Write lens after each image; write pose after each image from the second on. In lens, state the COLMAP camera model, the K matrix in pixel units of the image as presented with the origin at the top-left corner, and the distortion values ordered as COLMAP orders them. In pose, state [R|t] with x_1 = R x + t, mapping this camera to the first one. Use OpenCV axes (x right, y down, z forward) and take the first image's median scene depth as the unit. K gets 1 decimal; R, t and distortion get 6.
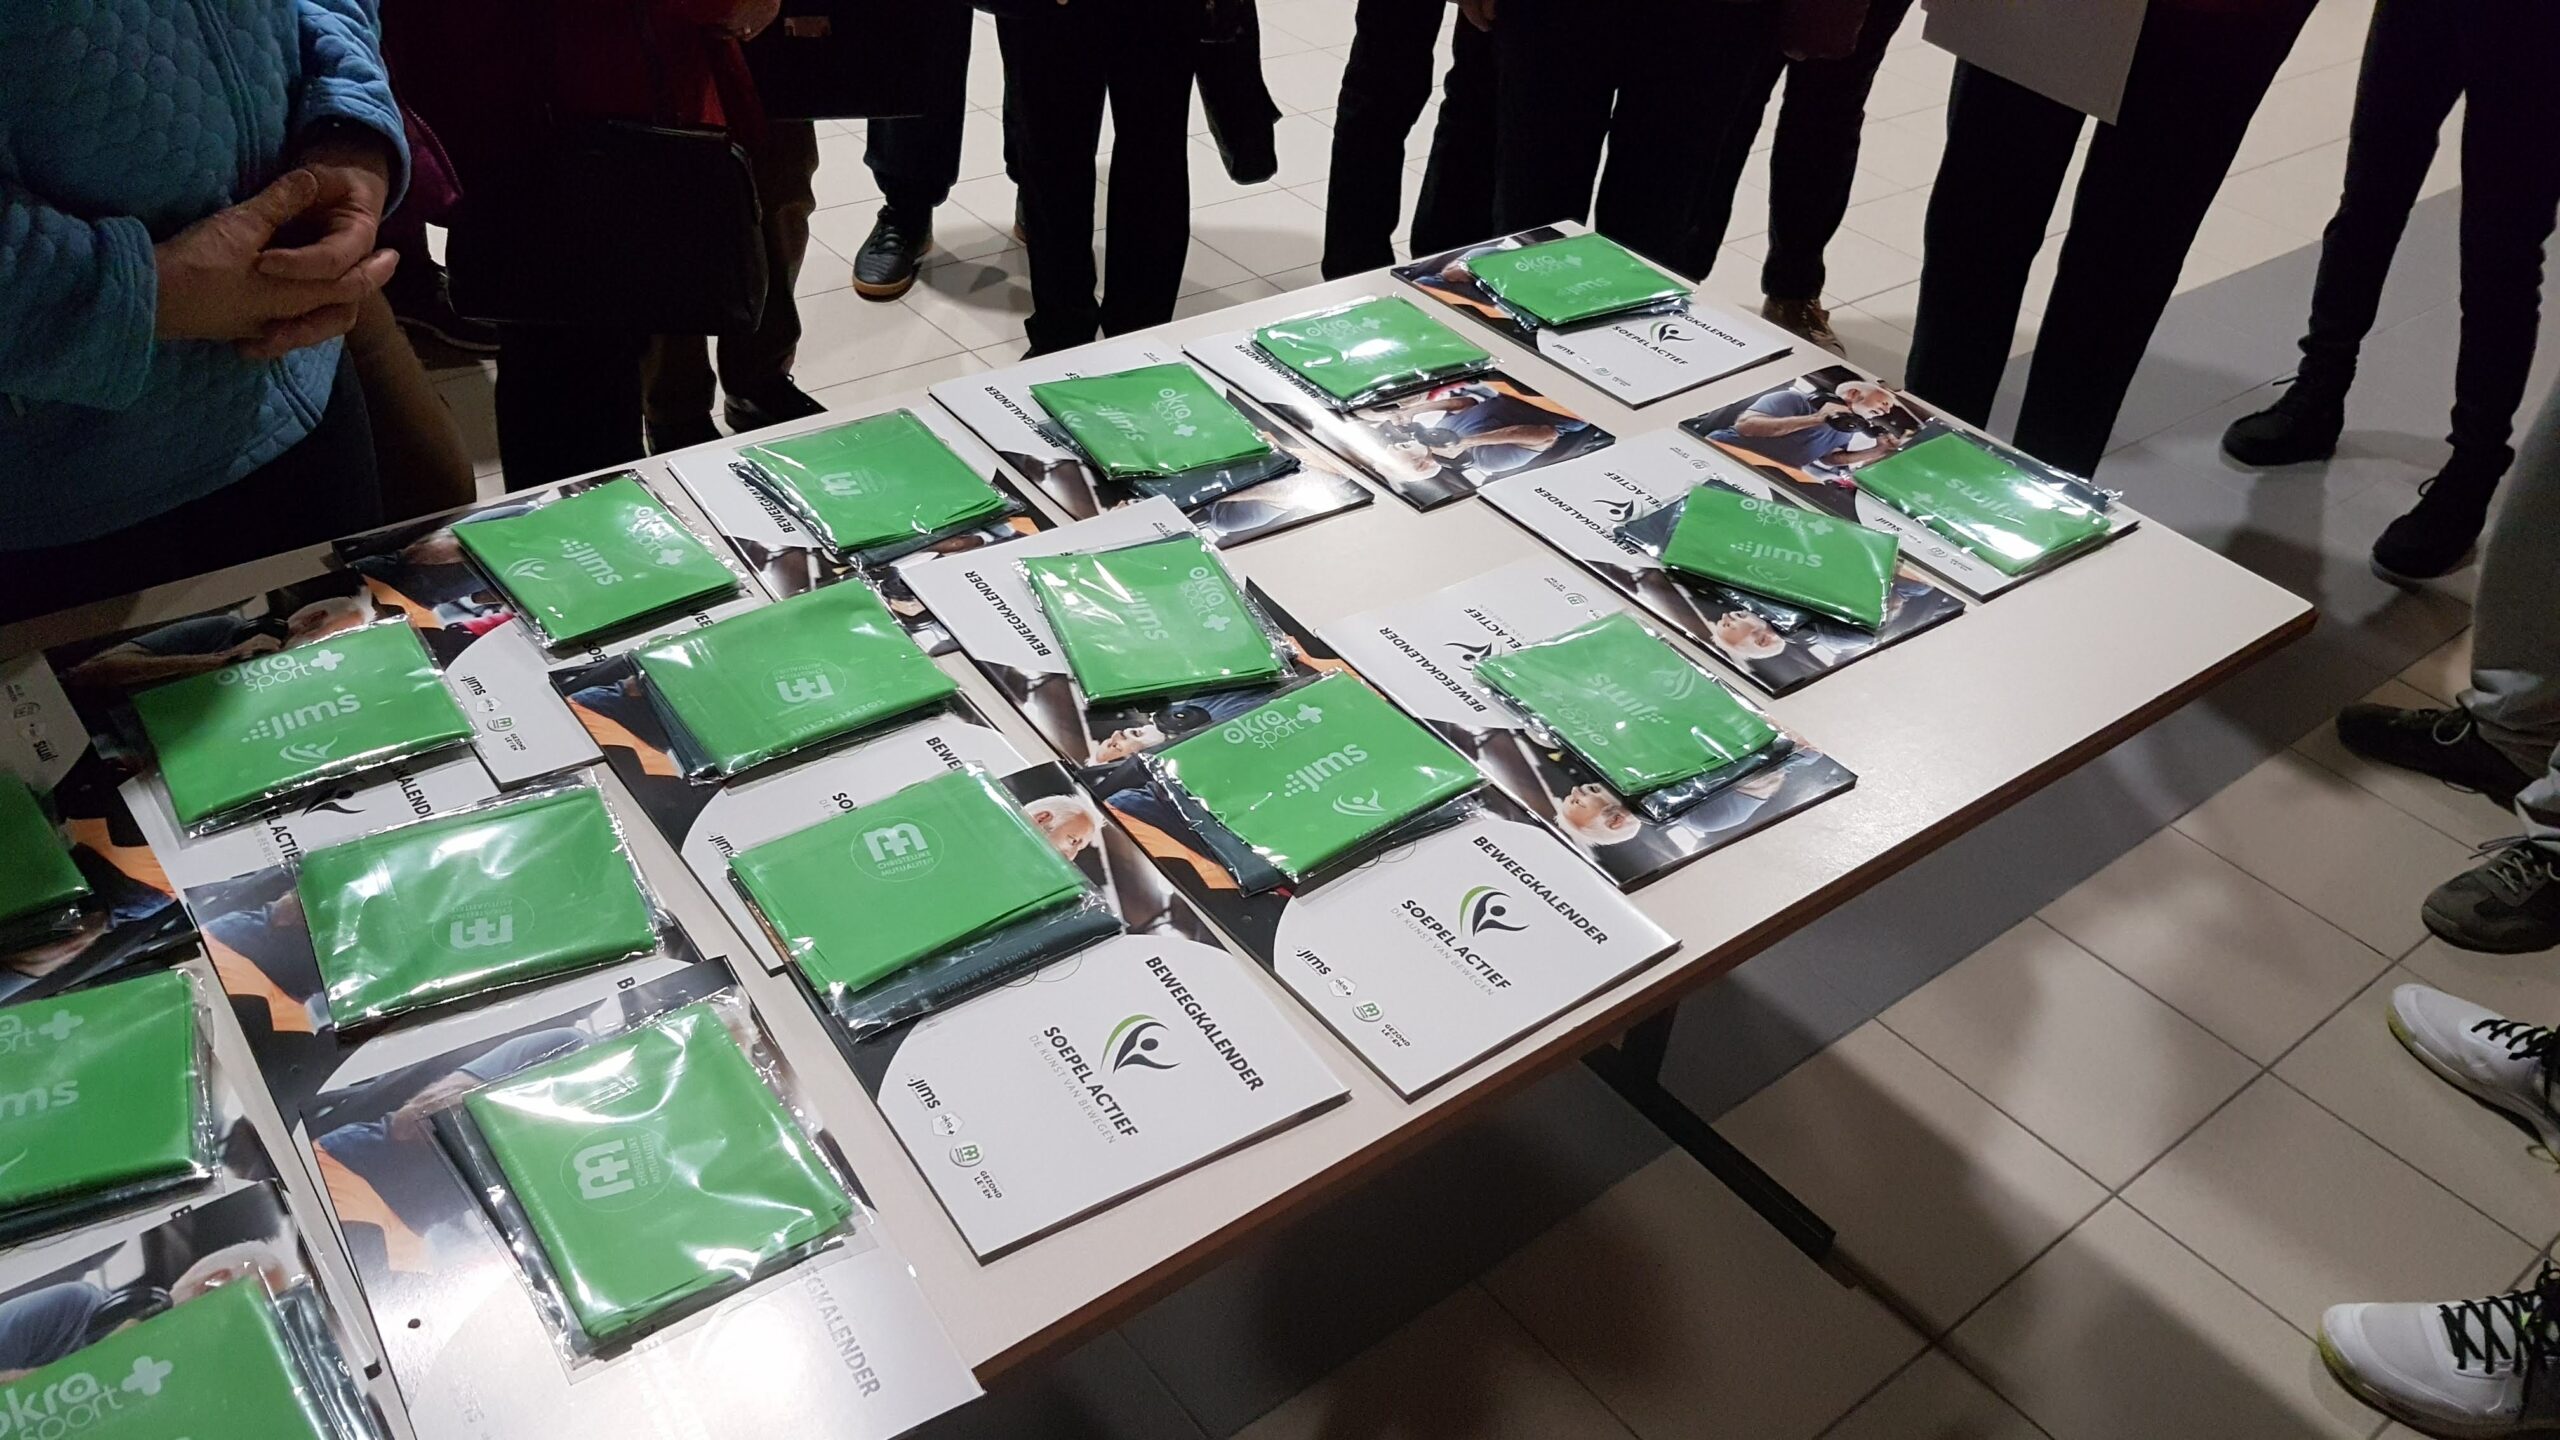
lens RADIAL K [[1996.2, 0, 1305.5], [0, 1996.2, 727.3], [0, 0, 1]] dist [0.004581, 0.001463]
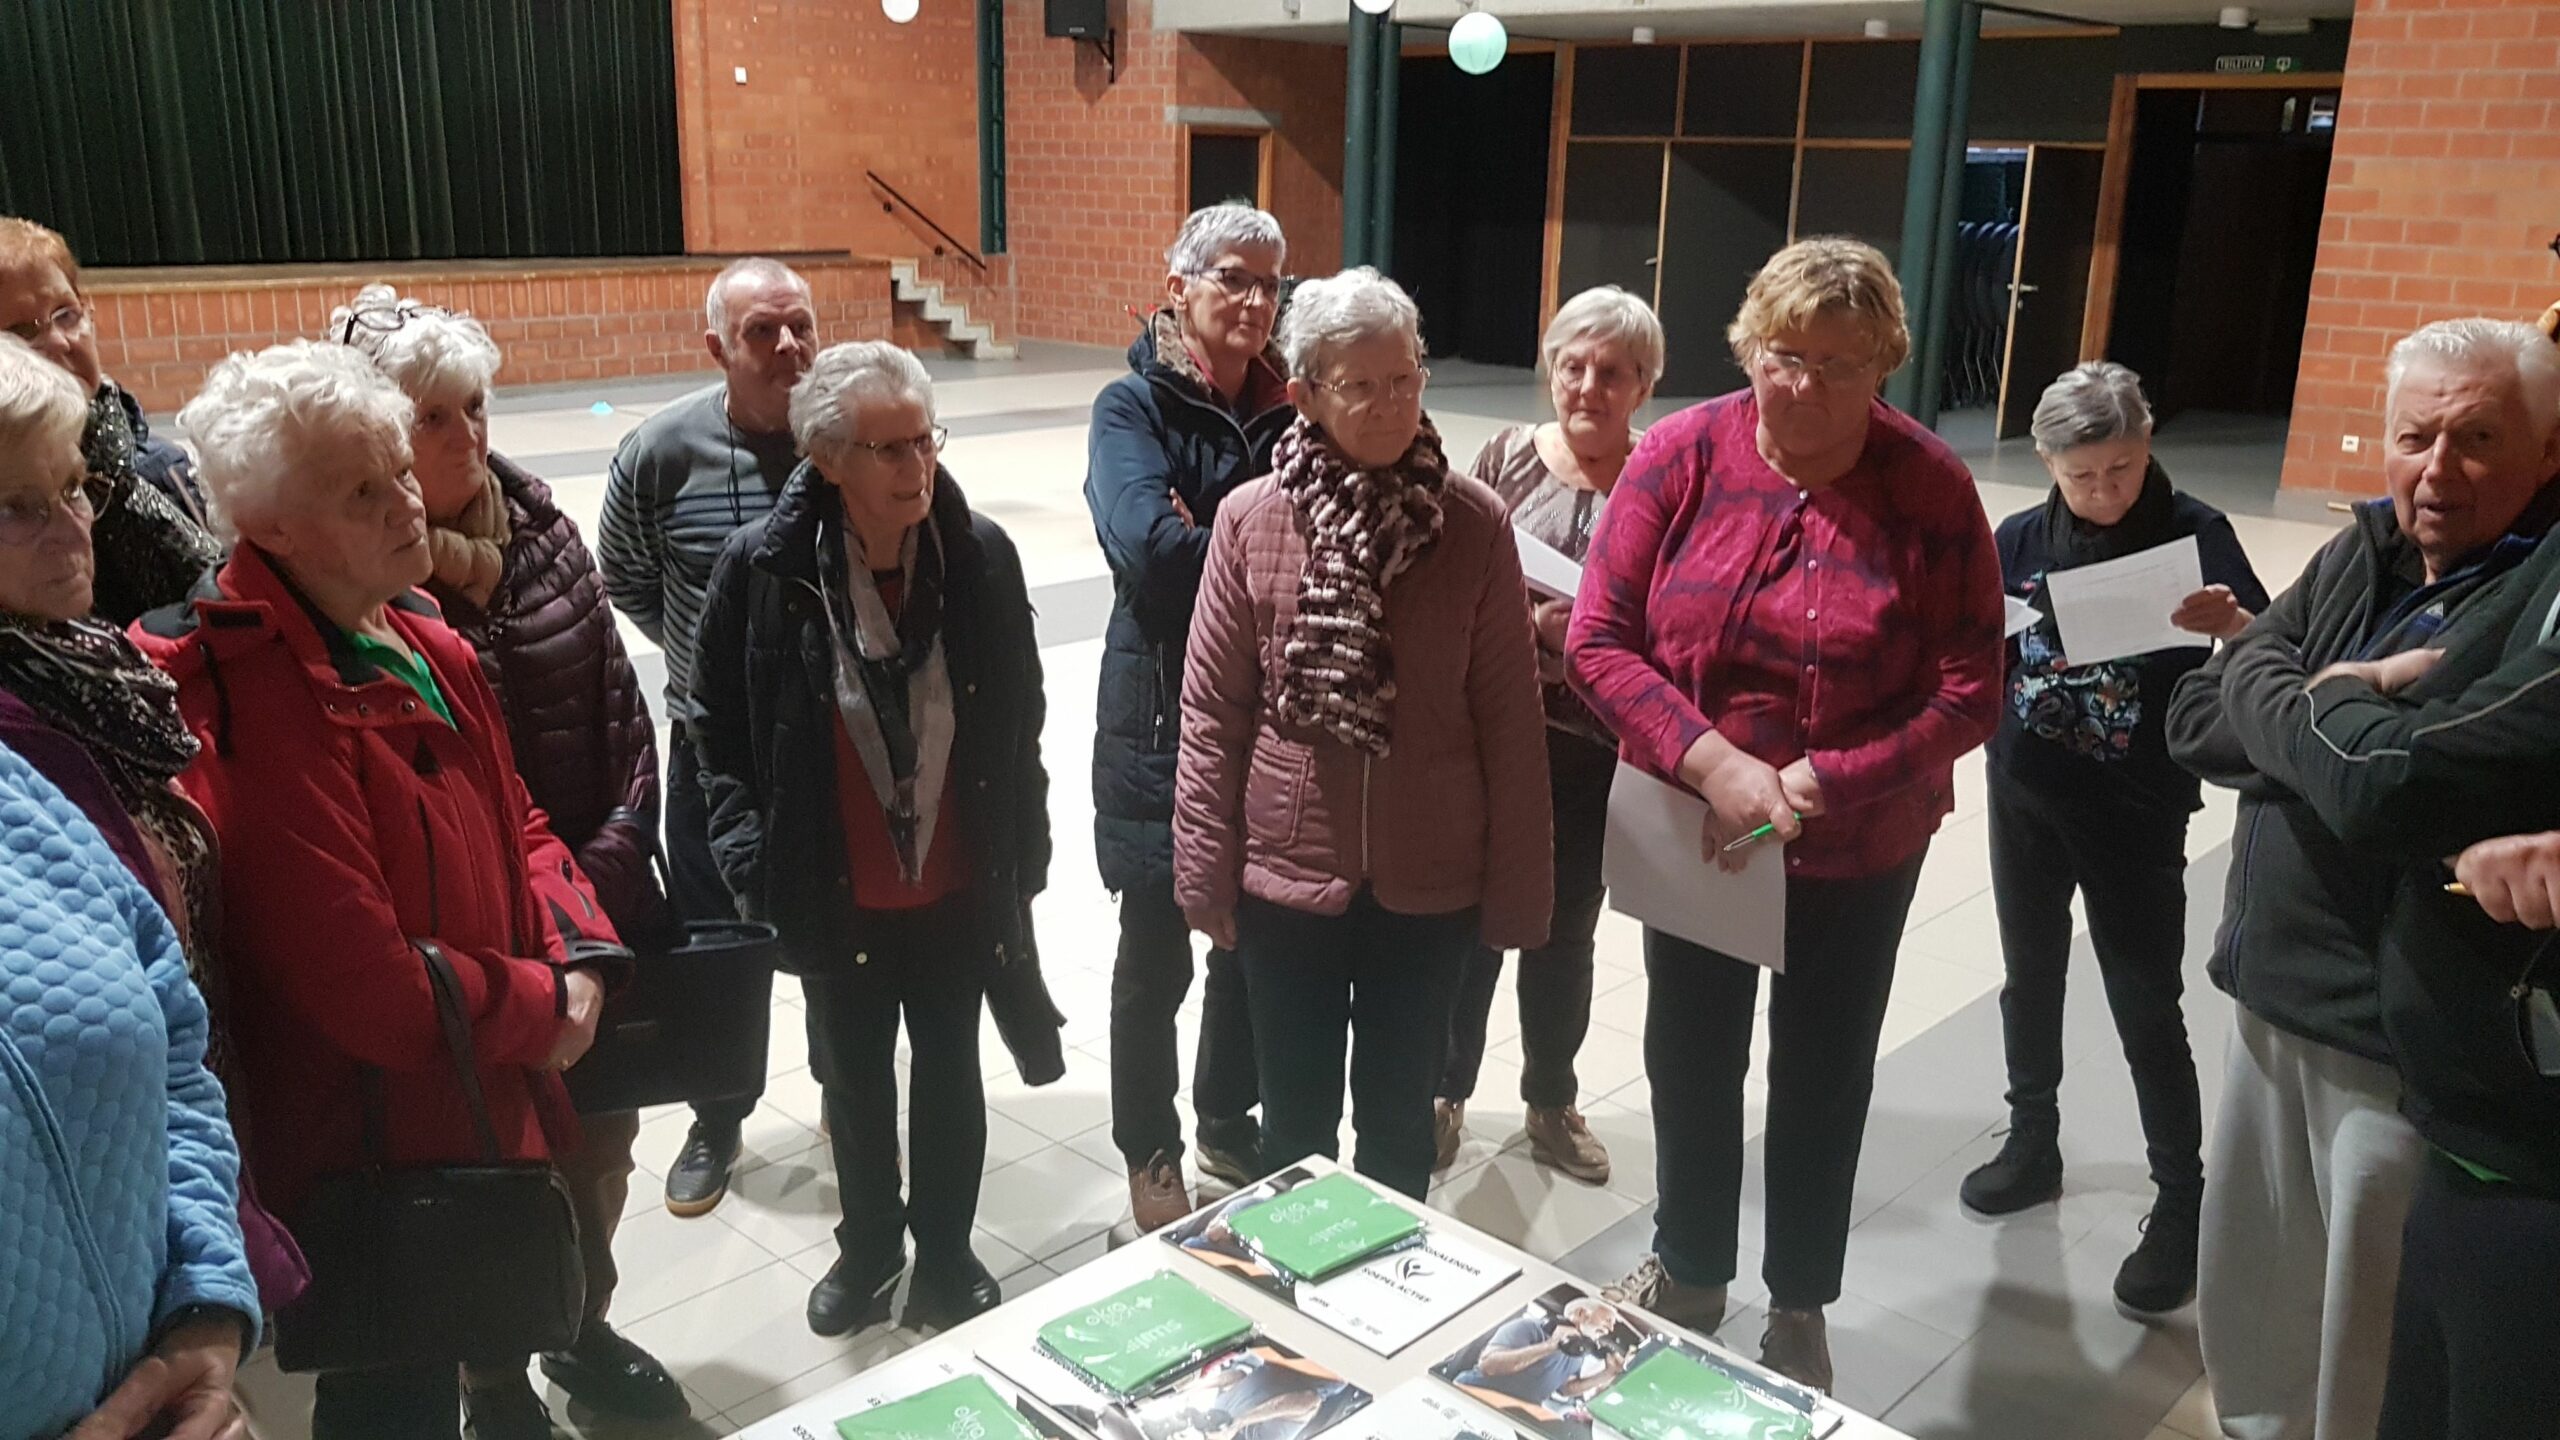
lens RADIAL K [[2001.7, 0, 1280.0], [0, 2001.7, 720.0], [0, 0, 1]] dist [-0.003859, 0.014123]
pose [[0.990761, -0.099525, 0.092122, 0.036494], [0.125044, 0.933354, -0.336473, -0.118211], [-0.052495, 0.344884, 0.937176, -0.153710]]
